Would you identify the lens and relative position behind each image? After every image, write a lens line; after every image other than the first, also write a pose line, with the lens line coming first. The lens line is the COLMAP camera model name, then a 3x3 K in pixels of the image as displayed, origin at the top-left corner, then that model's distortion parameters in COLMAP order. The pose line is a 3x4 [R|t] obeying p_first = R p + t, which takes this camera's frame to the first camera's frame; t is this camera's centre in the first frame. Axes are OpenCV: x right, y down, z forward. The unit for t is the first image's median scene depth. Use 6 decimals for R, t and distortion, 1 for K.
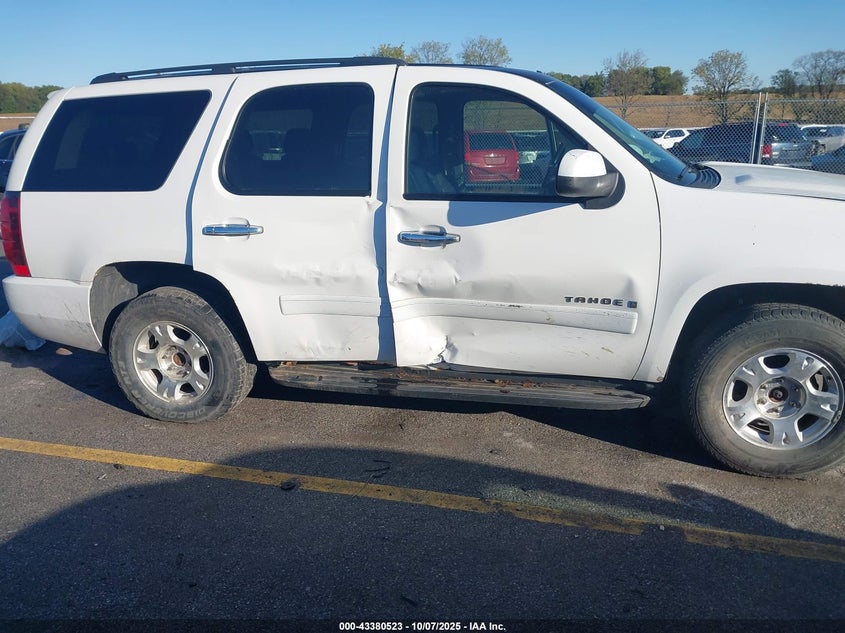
lens RADIAL K [[668.9, 0, 424.0], [0, 668.9, 314.3], [0, 0, 1]] dist [0.007978, -0.009396]
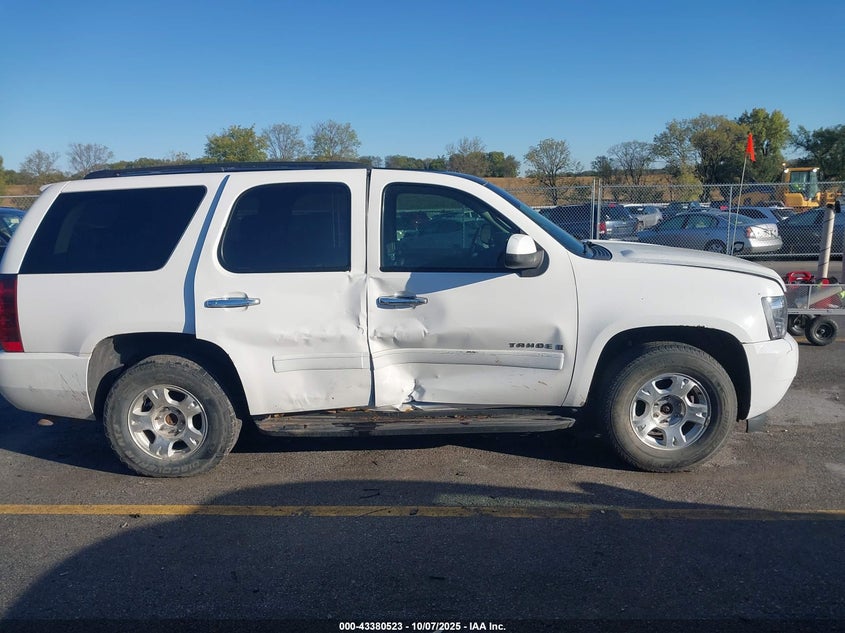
lens RADIAL K [[668.9, 0, 422.0], [0, 668.9, 312.3], [0, 0, 1]] dist [0.007978, -0.009396]
pose [[0.976581, -0.034494, 0.212369, -0.207359], [0.058473, 0.992464, -0.107688, 0.038052], [-0.207054, 0.117584, 0.971238, -0.207839]]
